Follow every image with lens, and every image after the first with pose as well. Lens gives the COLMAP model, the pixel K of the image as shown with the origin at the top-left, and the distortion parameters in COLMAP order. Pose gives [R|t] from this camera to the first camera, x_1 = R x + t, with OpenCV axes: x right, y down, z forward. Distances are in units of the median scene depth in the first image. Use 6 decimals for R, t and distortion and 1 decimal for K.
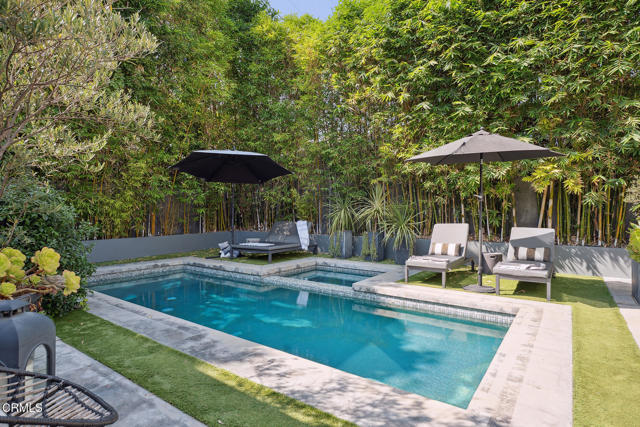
lens RADIAL K [[340.1, 0, 320.3], [0, 340.1, 213.9], [0, 0, 1]] dist [0.000172, -0.000344]
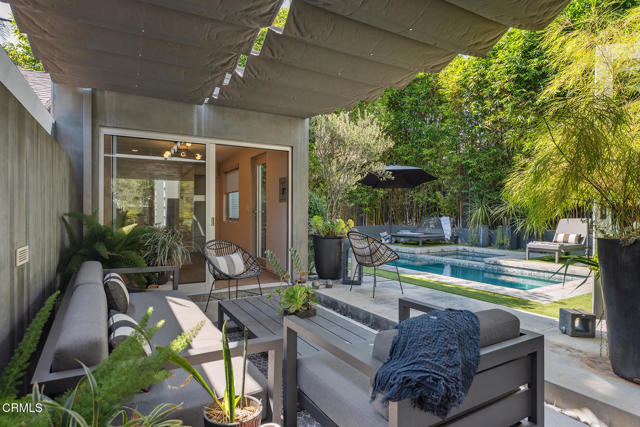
lens RADIAL K [[340.1, 0, 323.9], [0, 340.1, 217.0], [0, 0, 1]] dist [0.000172, -0.000344]
pose [[0.925528, 0.007762, -0.378601, 0.008487], [-0.004872, 0.999951, 0.008591, 0.014440], [0.378649, -0.006107, 0.925520, -0.397276]]
